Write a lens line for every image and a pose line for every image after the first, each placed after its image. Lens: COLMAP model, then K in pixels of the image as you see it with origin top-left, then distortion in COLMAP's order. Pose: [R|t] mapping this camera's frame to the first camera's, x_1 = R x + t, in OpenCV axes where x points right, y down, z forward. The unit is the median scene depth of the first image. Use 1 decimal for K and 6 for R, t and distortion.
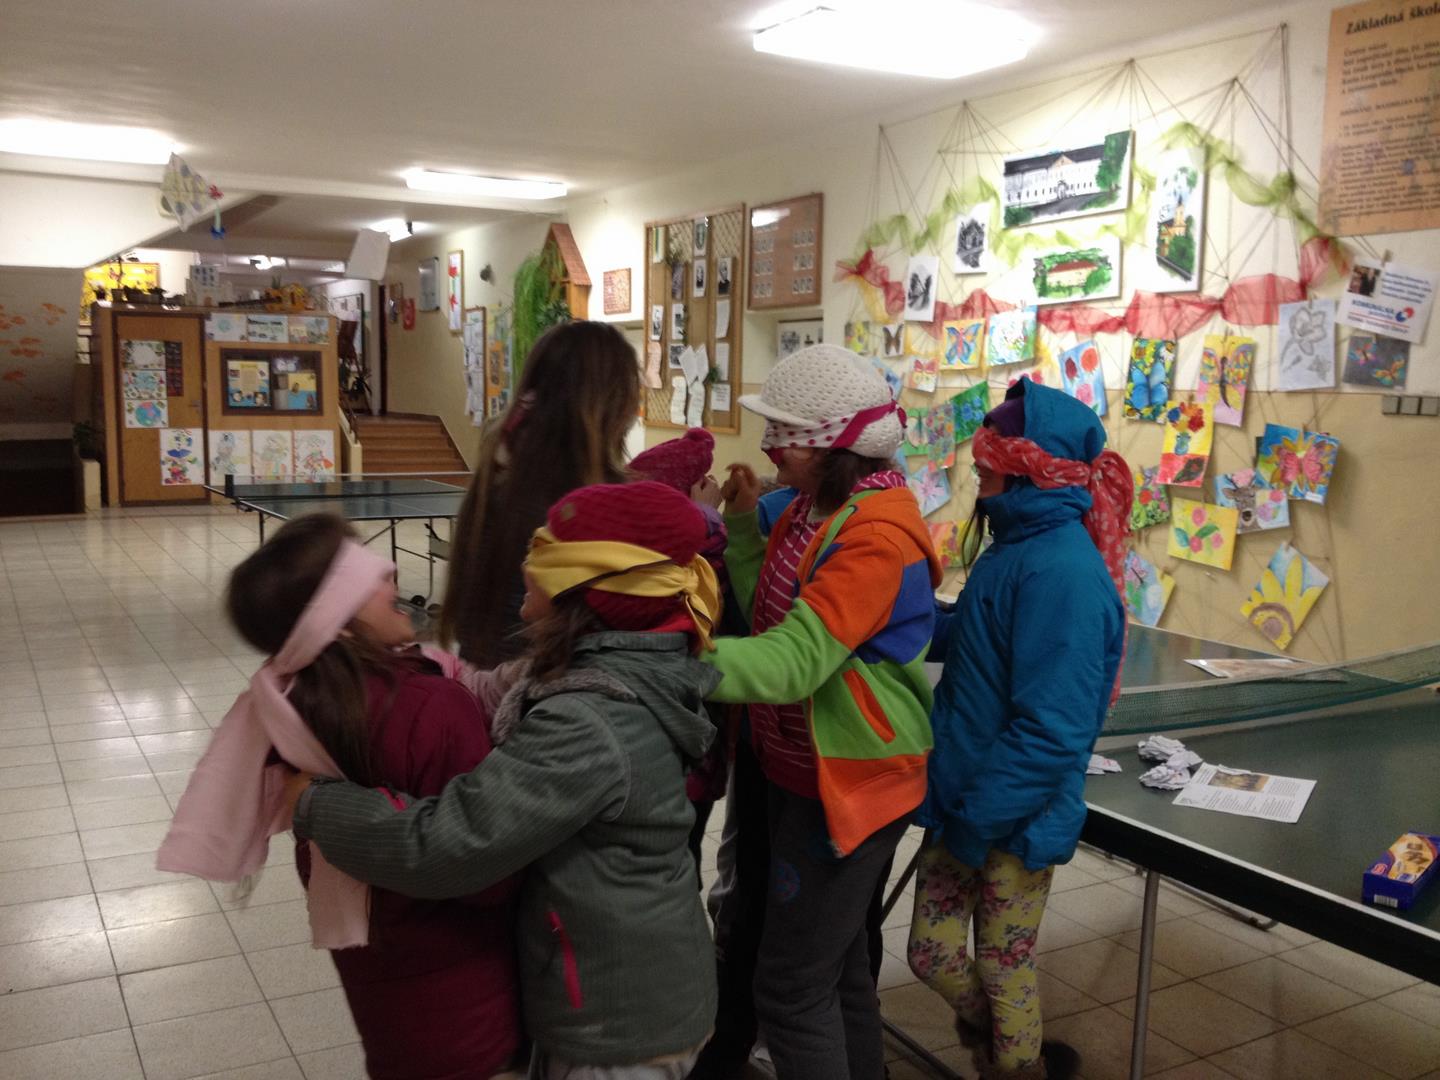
lens RADIAL K [[1442.1, 0, 739.4], [0, 1442.1, 586.2], [0, 0, 1]] dist [-0.006418, 0.000000]
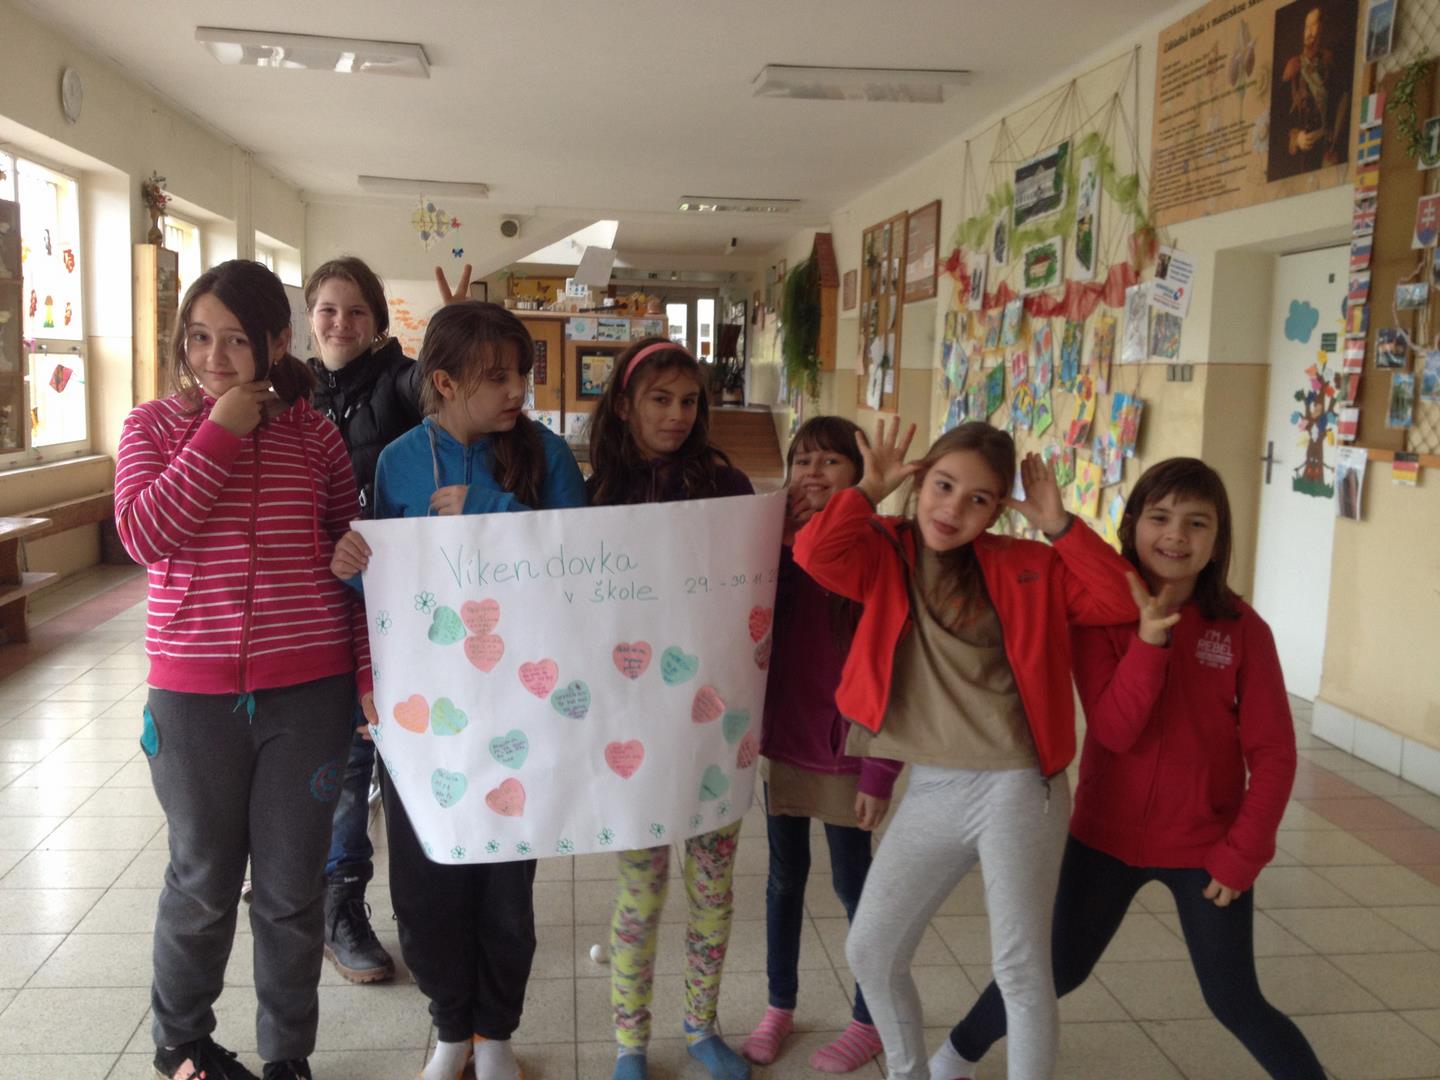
lens RADIAL K [[1442.1, 0, 745.2], [0, 1442.1, 590.2], [0, 0, 1]] dist [-0.006418, 0.000000]
pose [[0.926181, 0.057152, -0.372722, 0.455296], [-0.058759, 0.998247, 0.007058, 0.047401], [0.372472, 0.015364, 0.927916, -0.154938]]
